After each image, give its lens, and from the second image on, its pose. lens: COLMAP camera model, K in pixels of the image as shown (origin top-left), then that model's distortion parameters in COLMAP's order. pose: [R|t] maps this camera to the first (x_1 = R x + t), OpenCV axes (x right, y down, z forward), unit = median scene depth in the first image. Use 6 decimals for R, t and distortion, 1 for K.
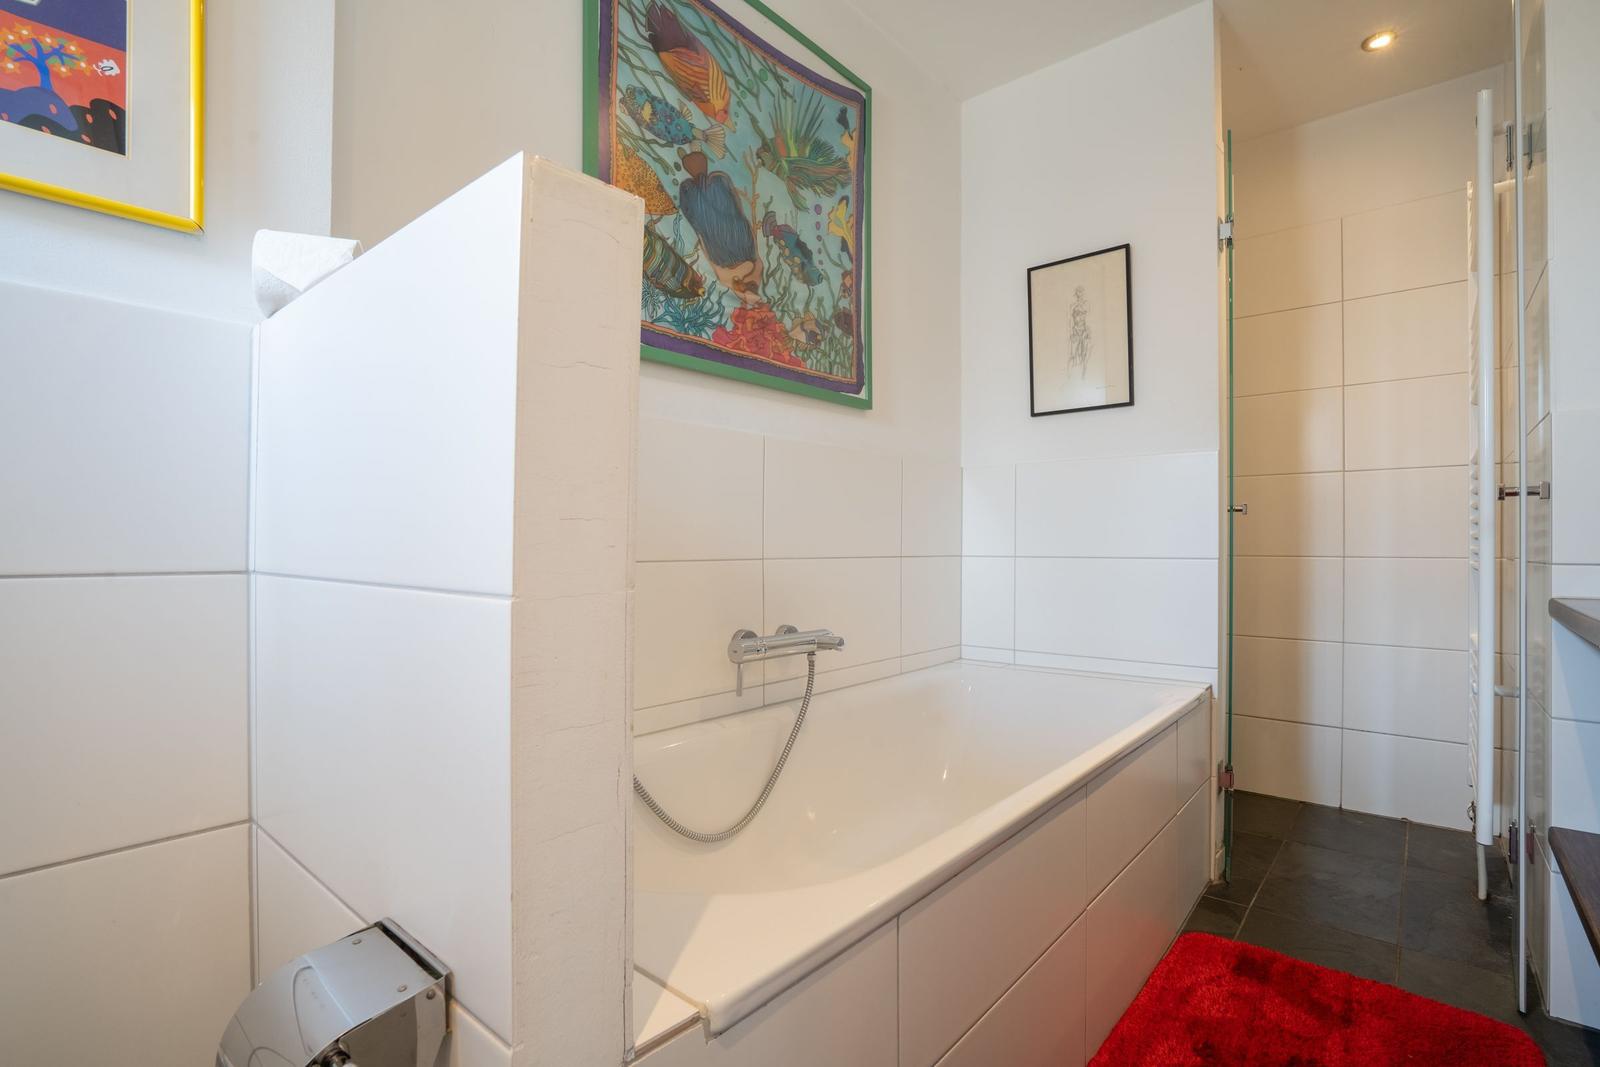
lens RADIAL K [[742.2, 0, 801.3], [0, 742.2, 545.5], [0, 0, 1]] dist [-0.066343, 0.024025]
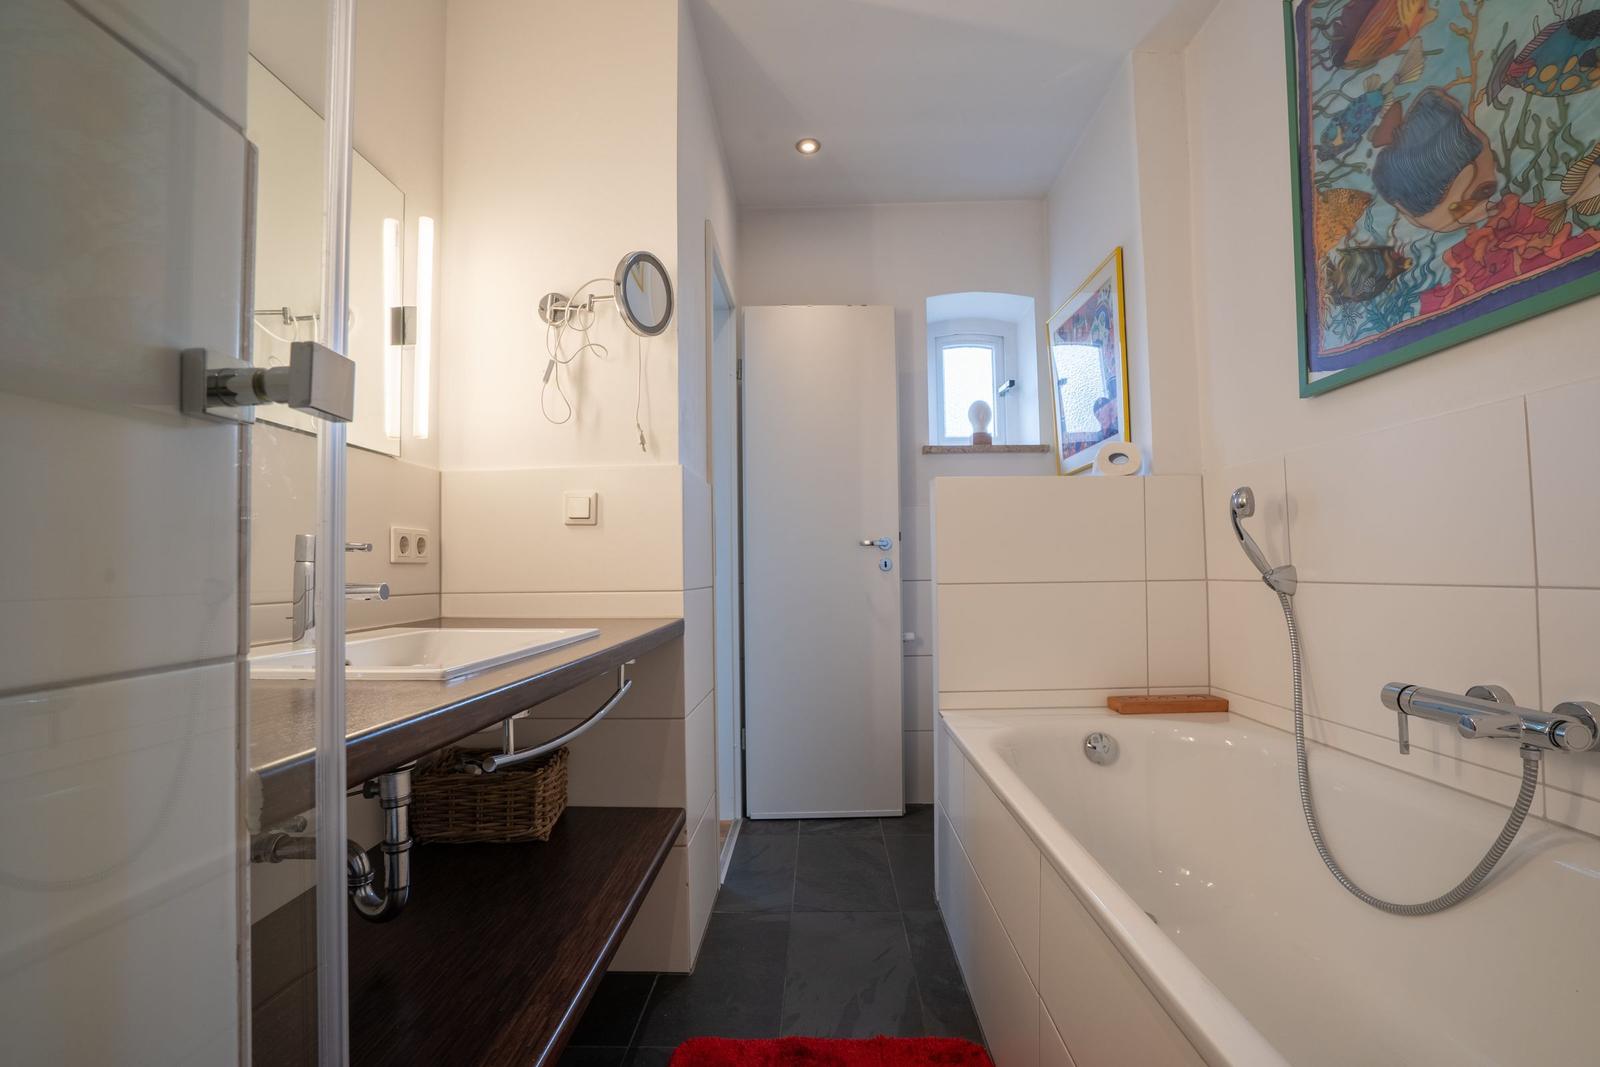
lens RADIAL K [[742.2, 0, 801.3], [0, 742.2, 545.5], [0, 0, 1]] dist [-0.066343, 0.024025]
pose [[-0.775600, -0.010888, -0.631131, 0.907380], [0.013875, 0.999316, -0.034291, -0.006354], [0.631072, -0.035353, -0.774918, 1.178965]]
